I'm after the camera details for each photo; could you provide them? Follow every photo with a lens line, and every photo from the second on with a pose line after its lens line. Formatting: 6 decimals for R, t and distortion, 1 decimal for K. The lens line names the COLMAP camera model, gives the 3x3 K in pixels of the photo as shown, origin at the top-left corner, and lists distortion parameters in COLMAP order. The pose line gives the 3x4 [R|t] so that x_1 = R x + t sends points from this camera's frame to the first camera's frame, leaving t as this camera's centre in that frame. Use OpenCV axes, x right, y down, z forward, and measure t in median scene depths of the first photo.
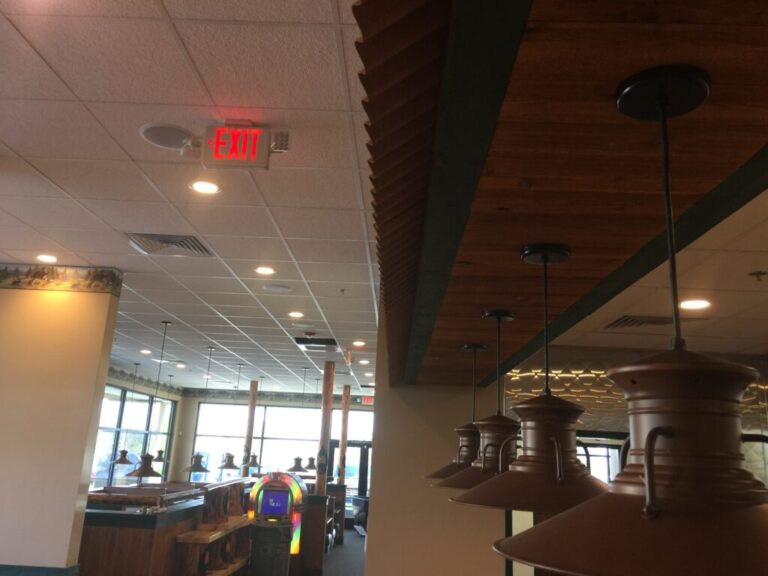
lens RADIAL K [[627.0, 0, 384.0], [0, 627.0, 288.0], [0, 0, 1]] dist [0.068271, -0.087491]
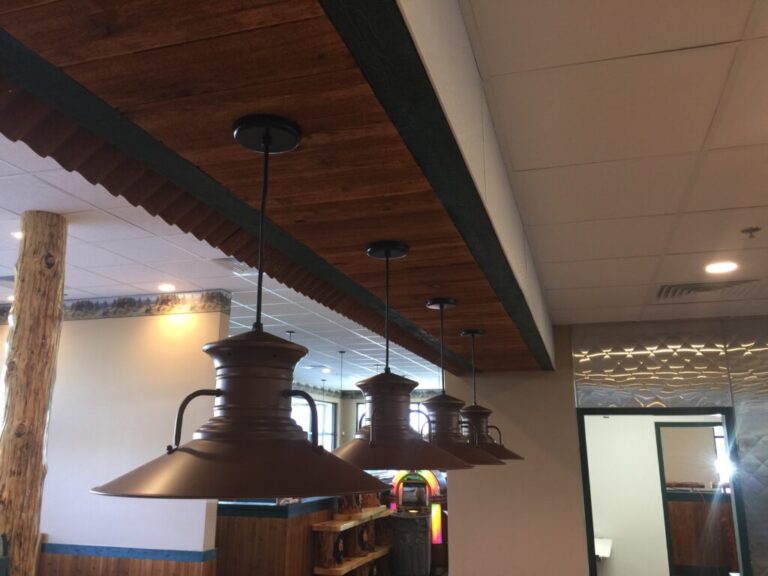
lens RADIAL K [[627.0, 0, 384.0], [0, 627.0, 288.0], [0, 0, 1]] dist [0.068271, -0.087491]
pose [[0.962603, -0.104782, -0.249834, 0.139738], [0.106165, 0.994317, -0.007972, 0.006069], [0.249249, -0.018849, 0.968256, -0.026954]]
